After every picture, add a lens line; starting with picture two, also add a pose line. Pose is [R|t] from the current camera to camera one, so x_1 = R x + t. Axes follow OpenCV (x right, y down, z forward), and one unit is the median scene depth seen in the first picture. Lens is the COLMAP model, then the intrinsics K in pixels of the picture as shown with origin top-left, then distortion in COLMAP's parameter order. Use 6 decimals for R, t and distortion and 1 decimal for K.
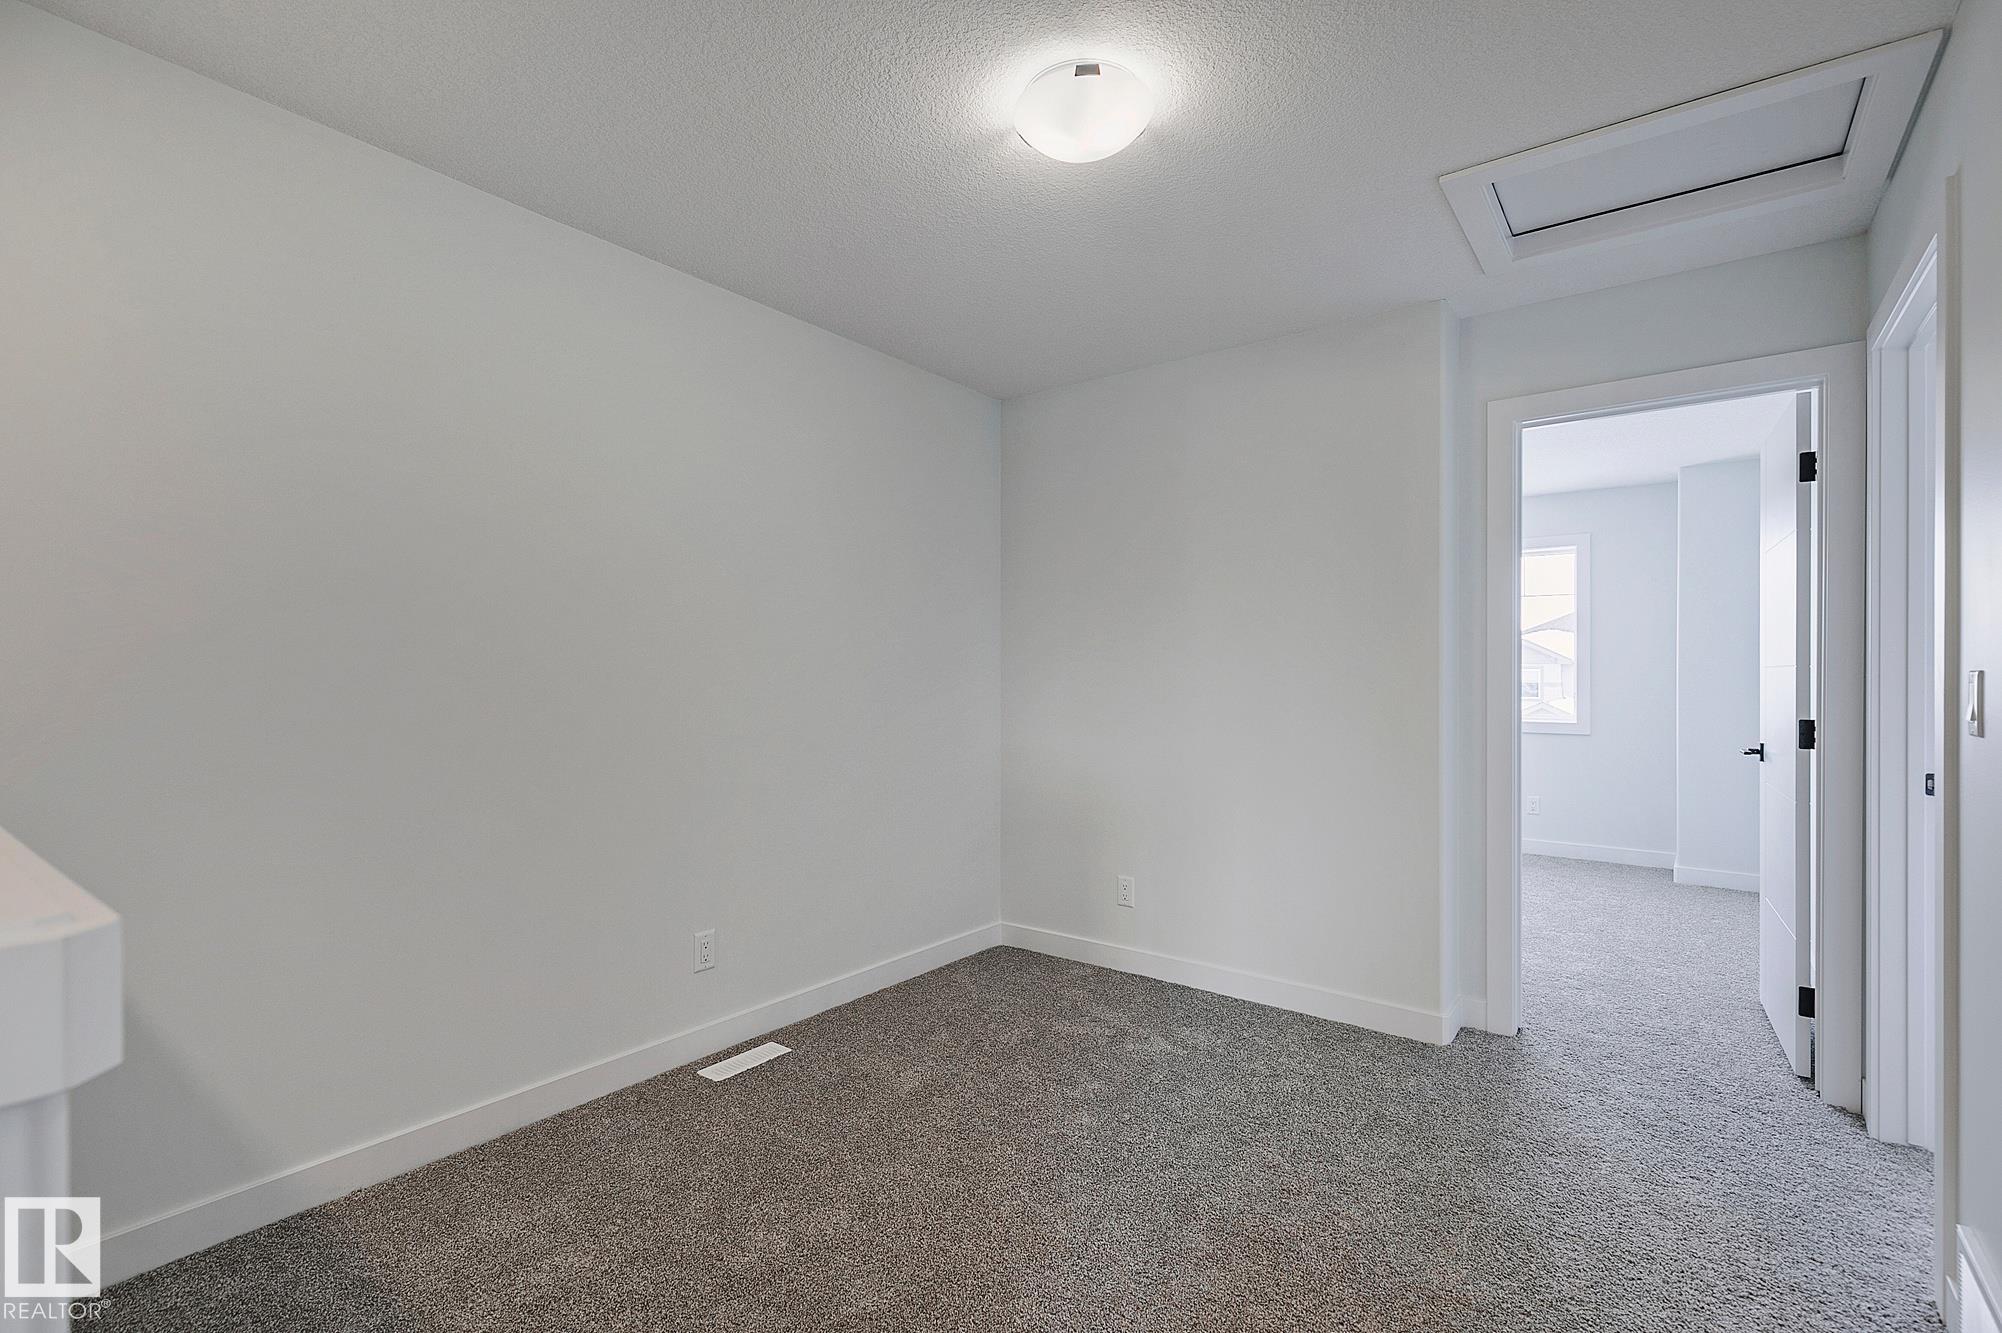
lens RADIAL K [[907.6, 0, 999.0], [0, 907.6, 673.7], [0, 0, 1]] dist [0.011523, -0.001580]
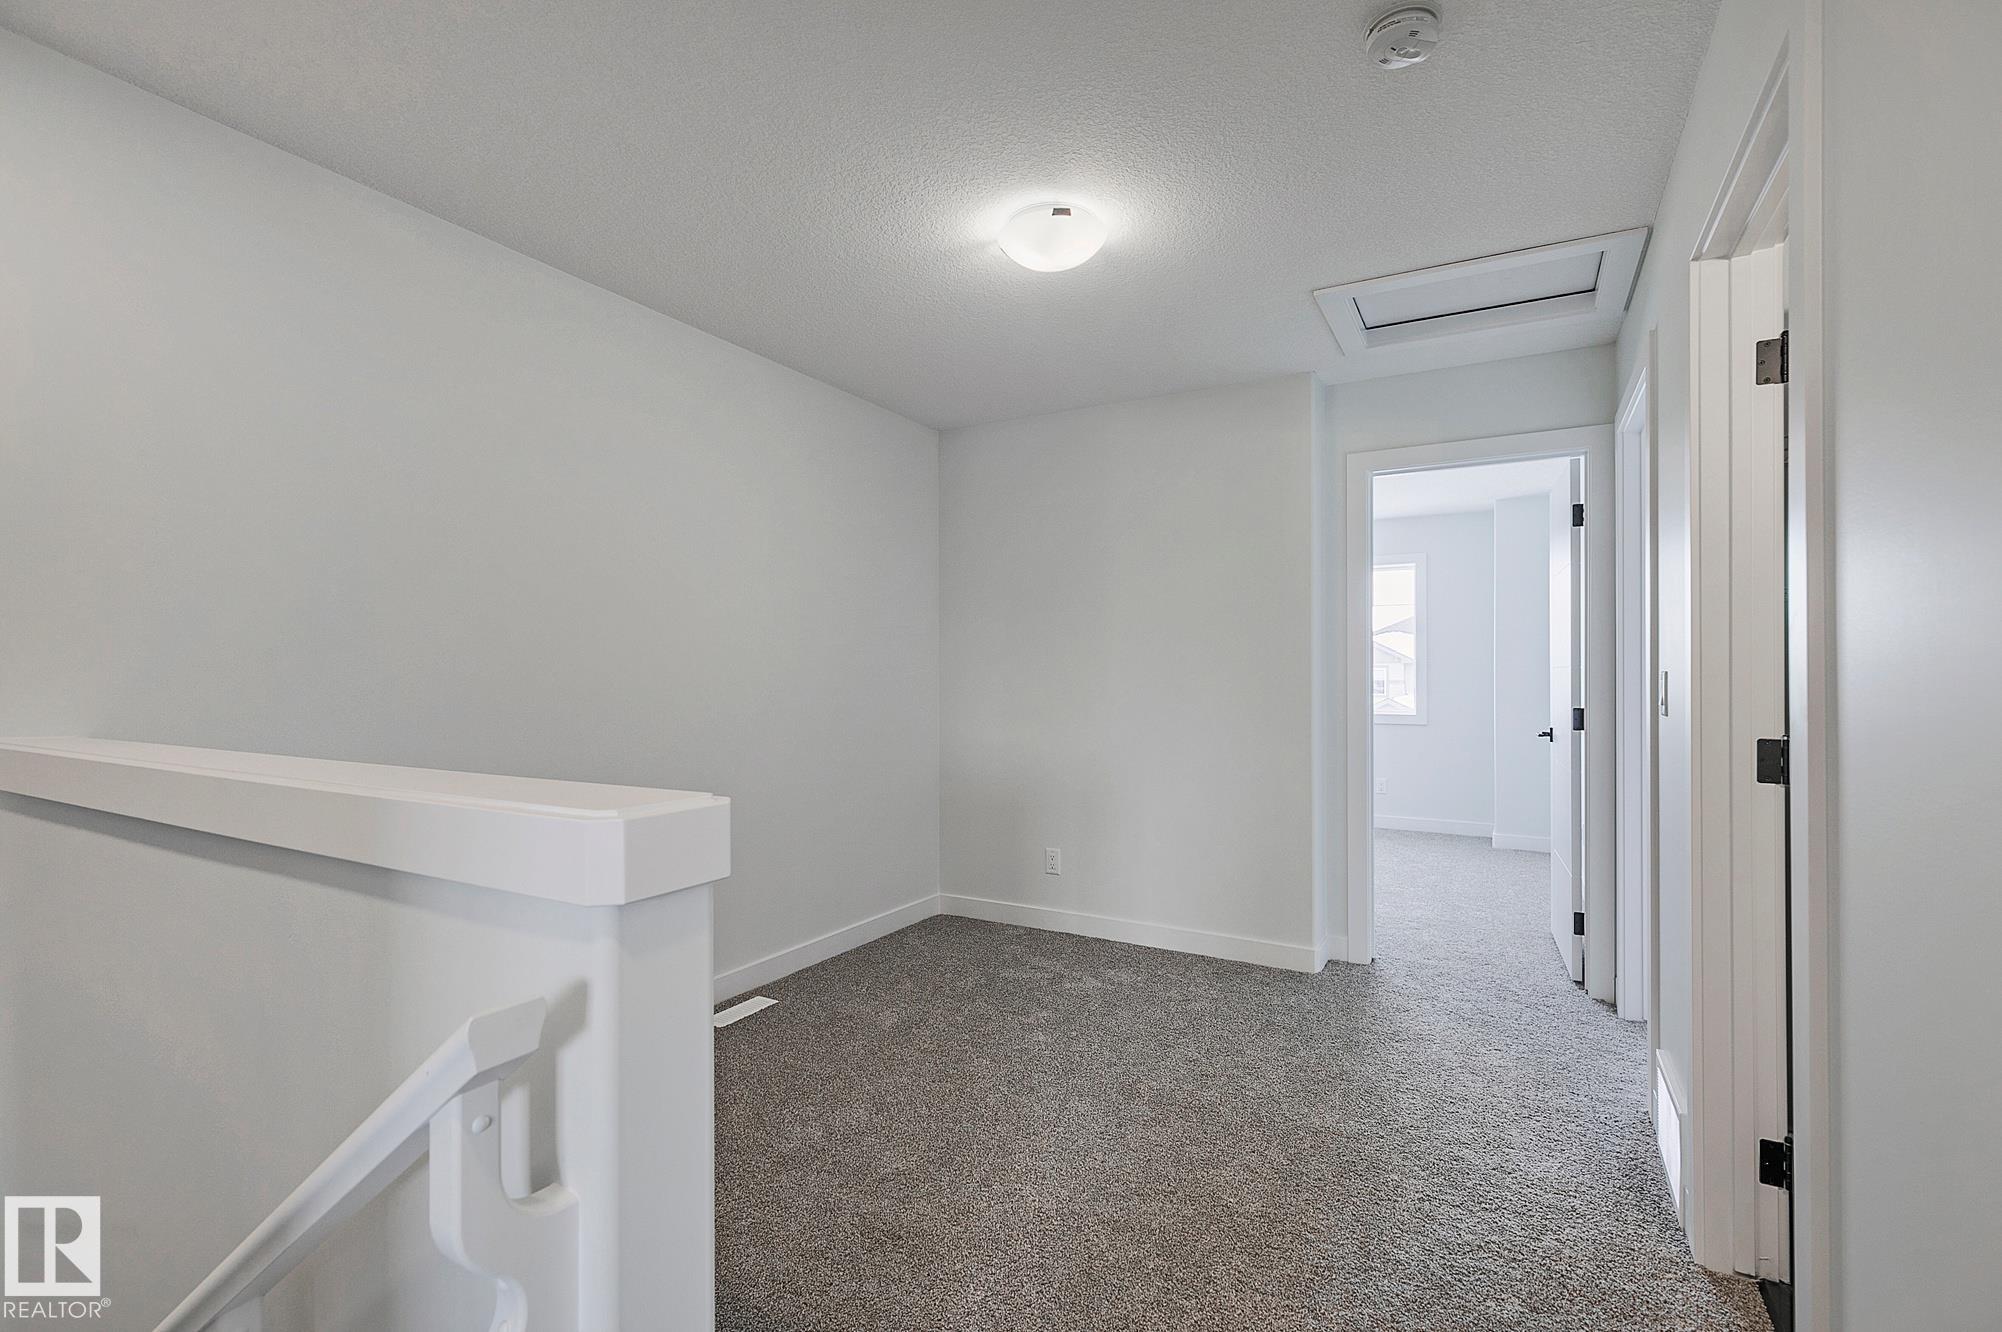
lens RADIAL K [[907.6, 0, 986.2], [0, 907.6, 667.6], [0, 0, 1]] dist [0.011523, -0.001580]
pose [[0.992535, -0.000767, 0.121956, -0.127058], [0.001400, 0.999986, -0.005106, -0.002118], [-0.121951, 0.005239, 0.992522, -0.207436]]
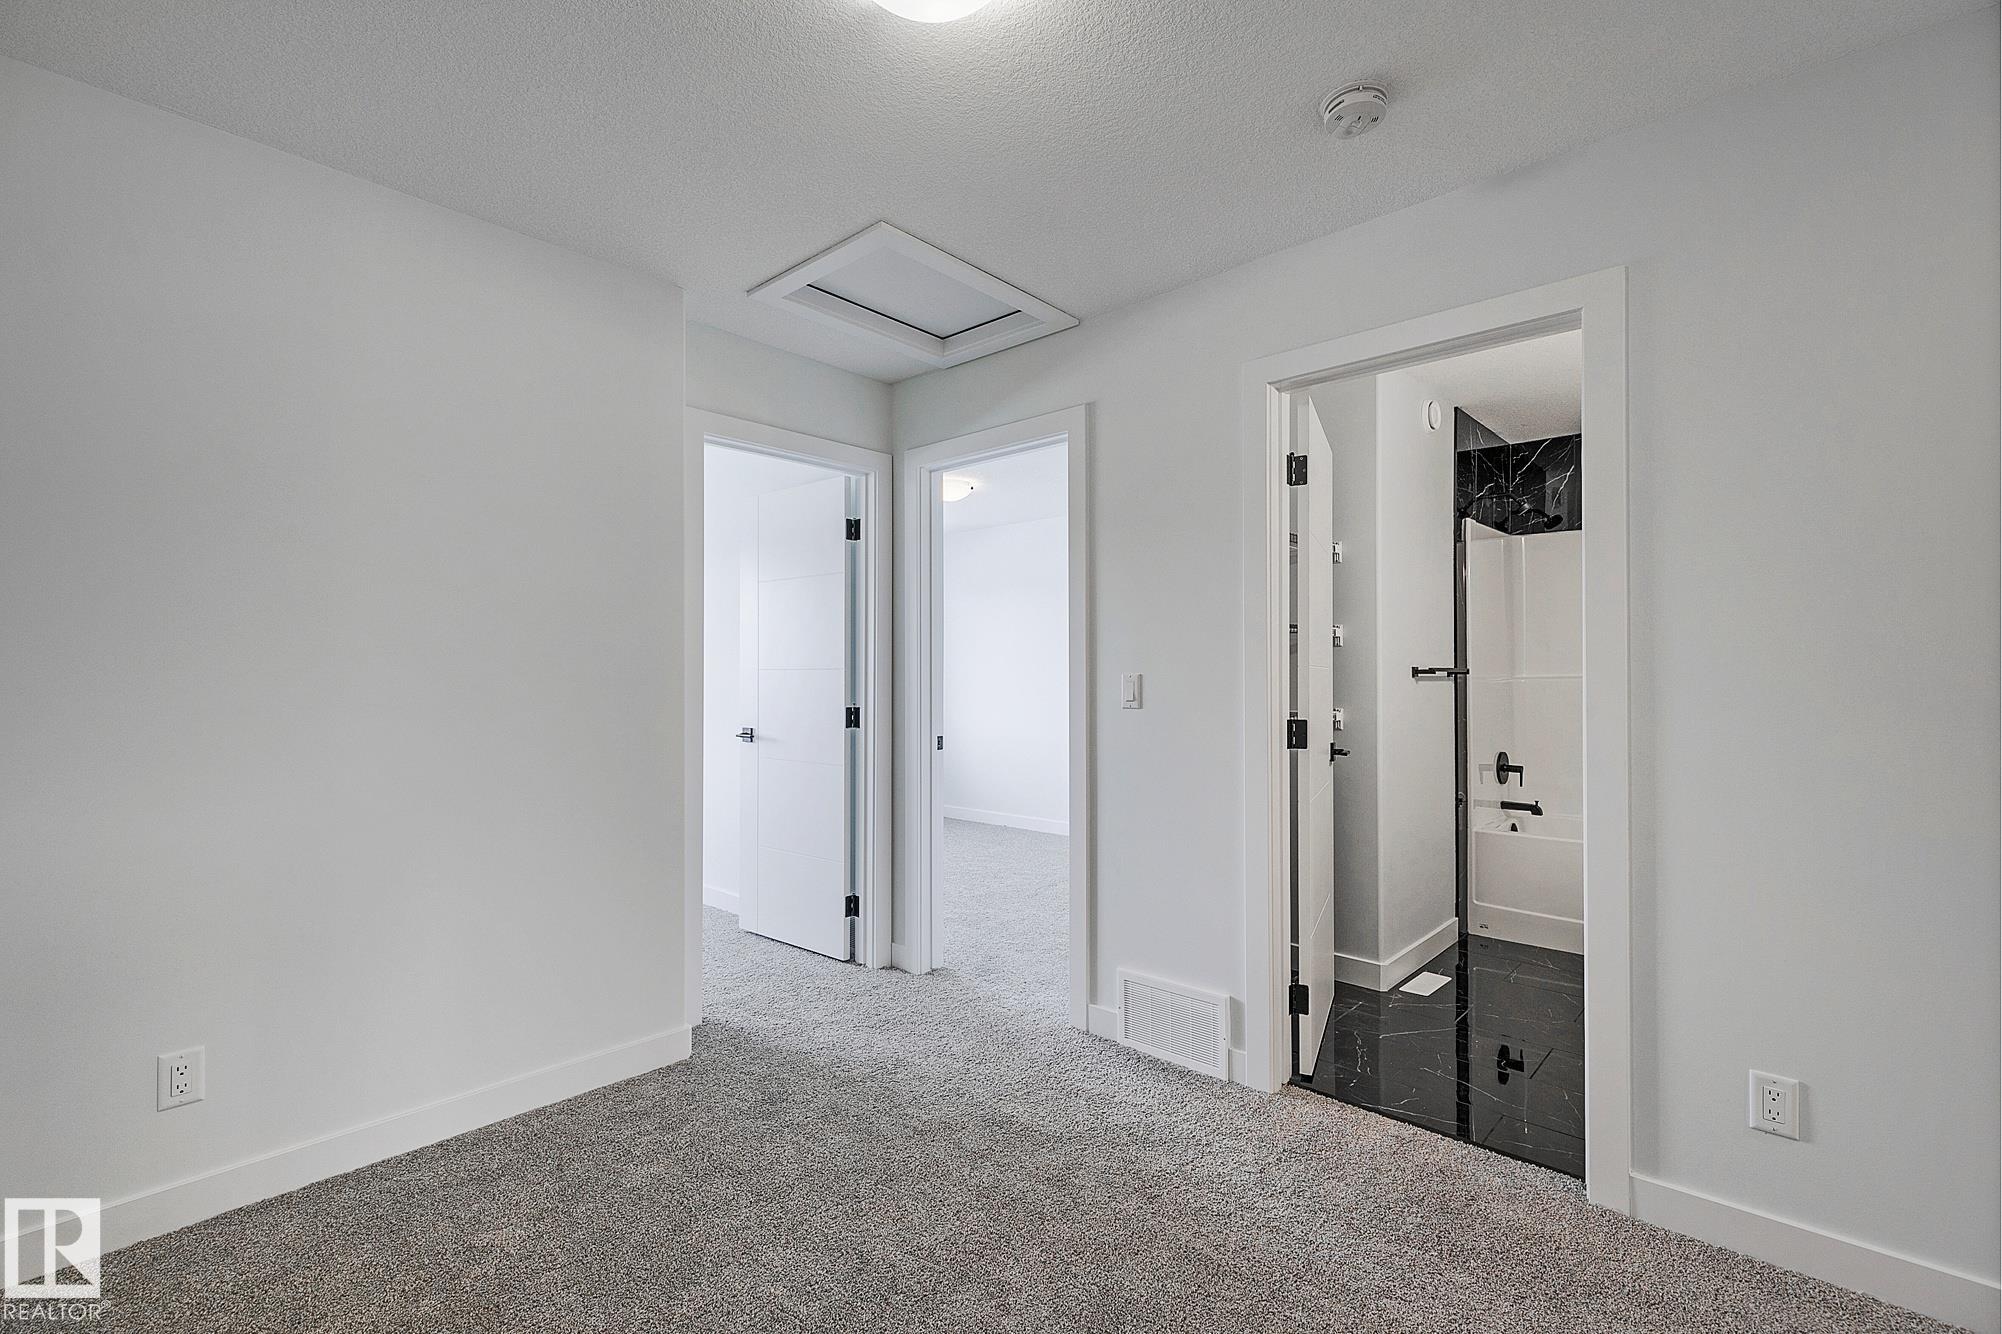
lens RADIAL K [[907.6, 0, 994.3], [0, 907.6, 674.5], [0, 0, 1]] dist [0.011523, -0.001580]
pose [[0.106837, -0.002488, 0.994273, -0.526446], [0.006601, 0.999977, 0.001793, 0.000340], [-0.994255, 0.006371, 0.106851, 0.677089]]
